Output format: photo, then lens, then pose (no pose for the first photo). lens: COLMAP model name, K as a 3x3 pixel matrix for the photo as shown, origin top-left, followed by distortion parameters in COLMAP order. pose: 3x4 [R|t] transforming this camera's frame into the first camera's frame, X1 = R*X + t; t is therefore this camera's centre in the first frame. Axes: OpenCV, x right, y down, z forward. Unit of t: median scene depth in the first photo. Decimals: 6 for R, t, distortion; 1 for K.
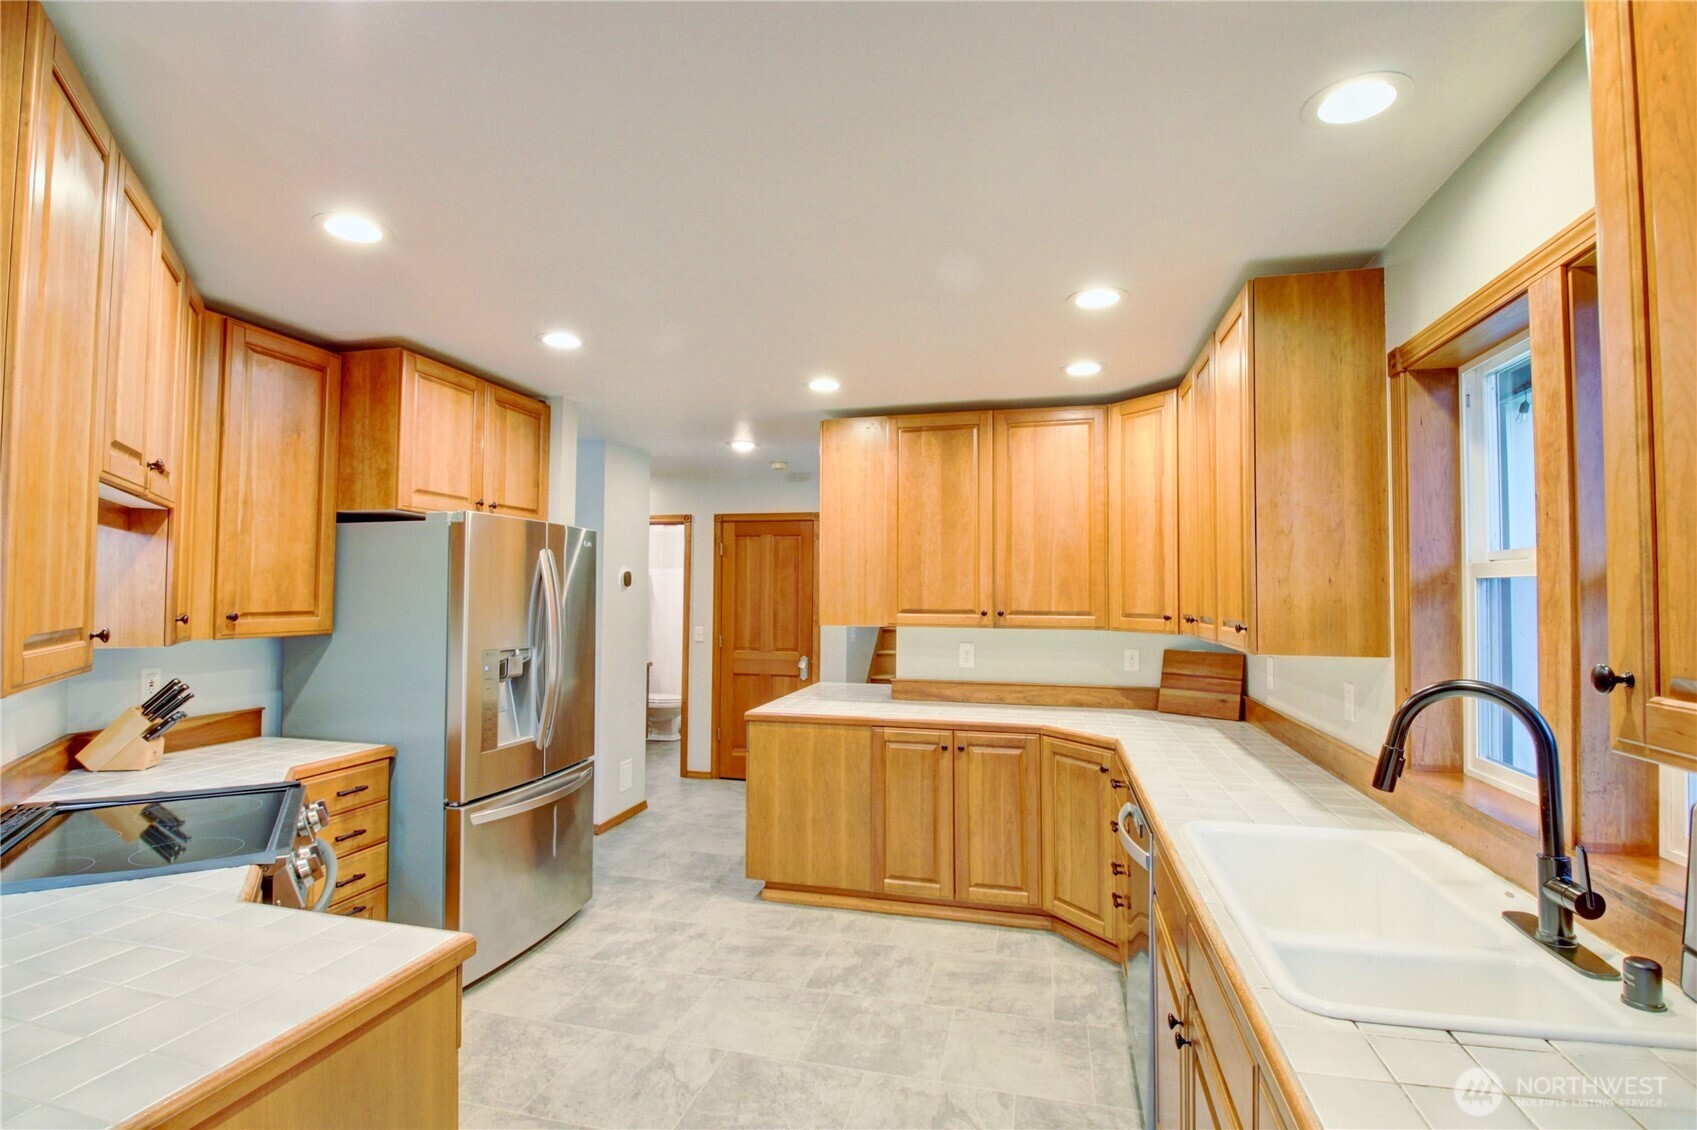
lens RADIAL K [[809.7, 0, 849.9], [0, 809.7, 567.4], [0, 0, 1]] dist [0.020913, -0.034154]
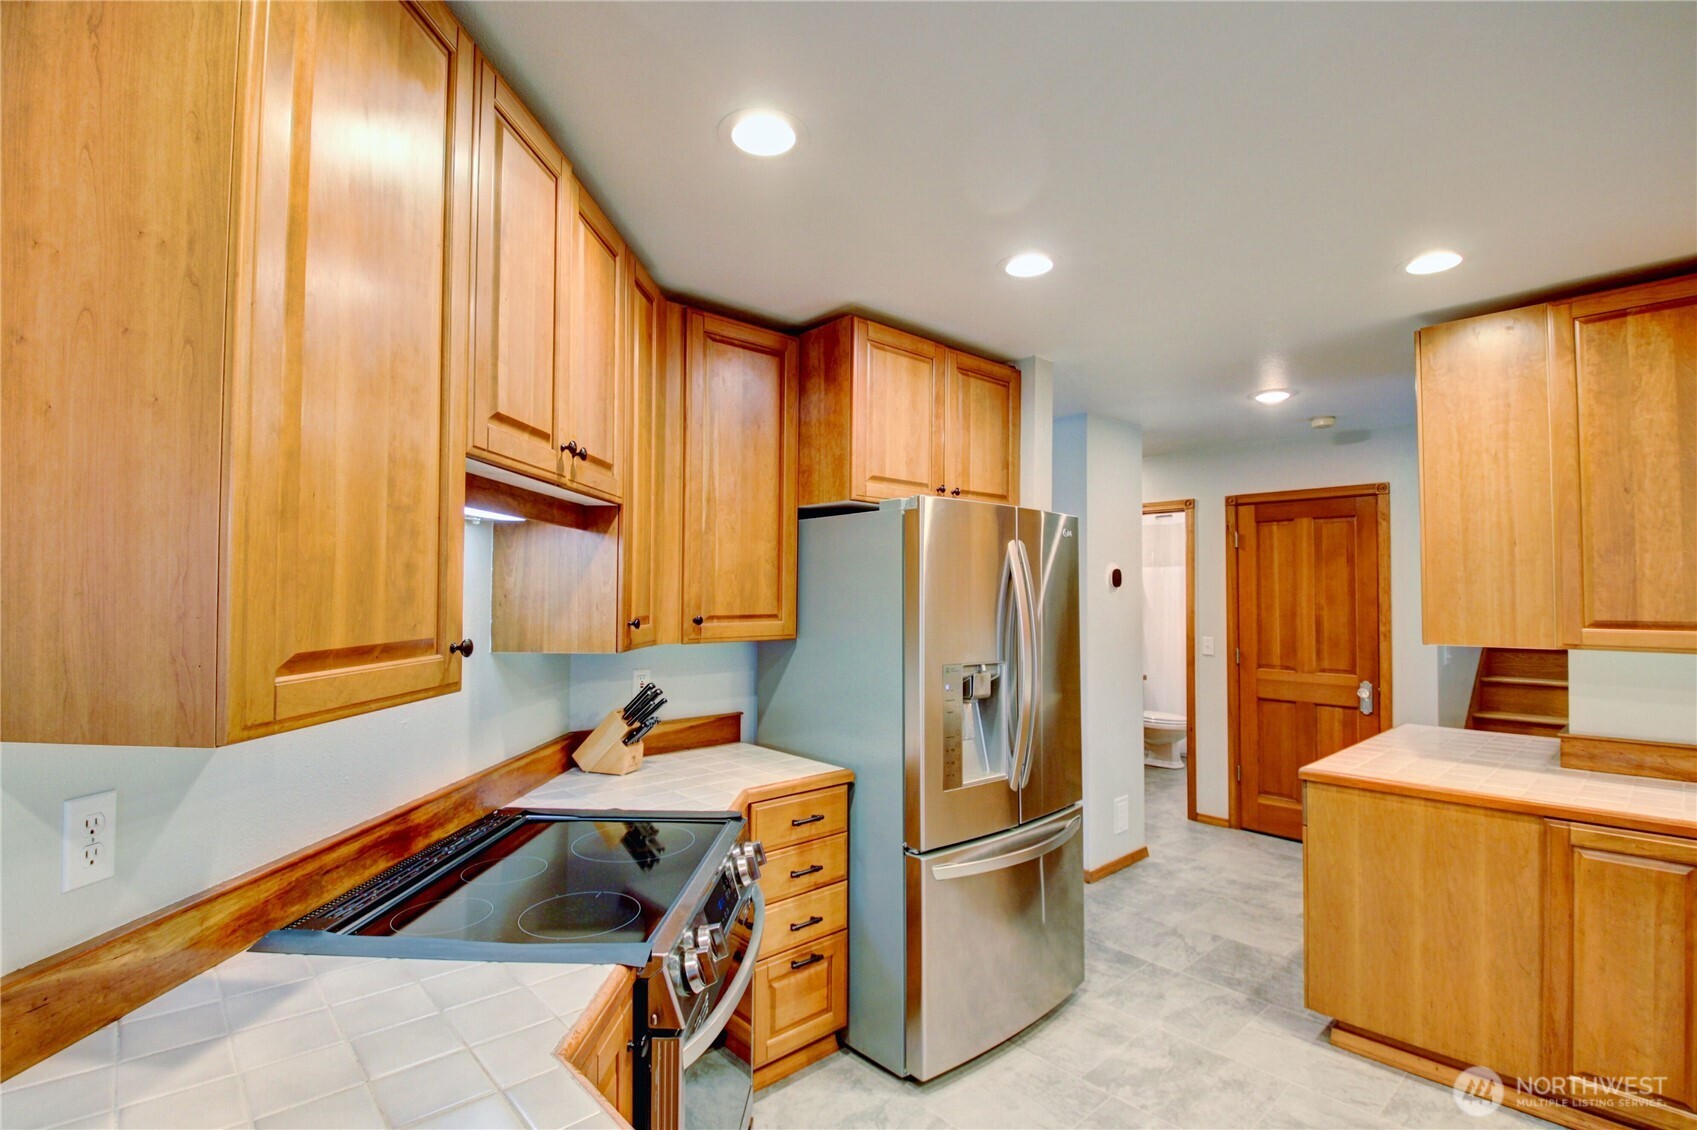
lens RADIAL K [[789.7, 0, 839.9], [0, 789.7, 568.5], [0, 0, 1]] dist [0.019187, -0.028345]
pose [[0.825943, -0.020938, -0.563364, -0.085448], [0.019449, 0.999773, -0.008643, 0.009731], [0.563418, -0.003818, 0.826163, 0.278336]]
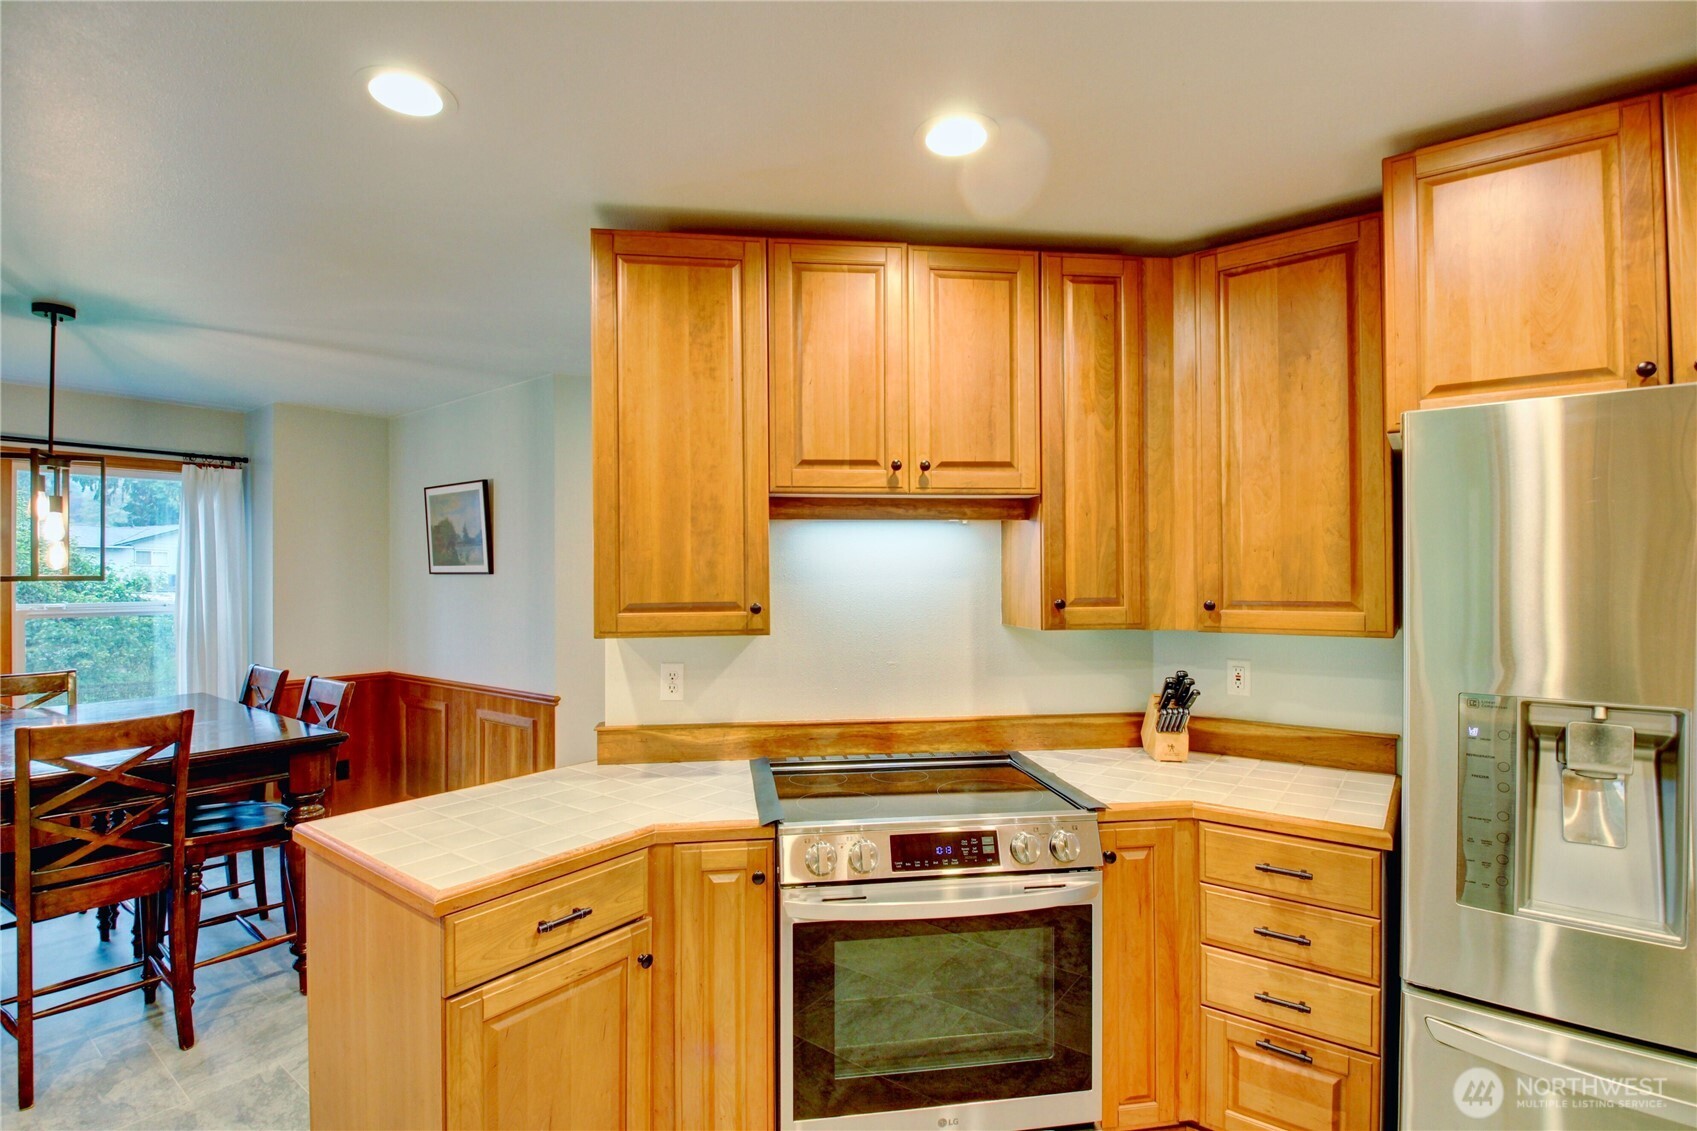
lens RADIAL K [[797.2, 0, 845.4], [0, 797.2, 570.0], [0, 0, 1]] dist [-0.001645, -0.018449]
pose [[-0.406829, -0.014272, -0.913393, 0.119725], [0.031127, 0.999081, -0.029476, 0.031261], [0.912974, -0.040423, -0.406011, 0.840027]]
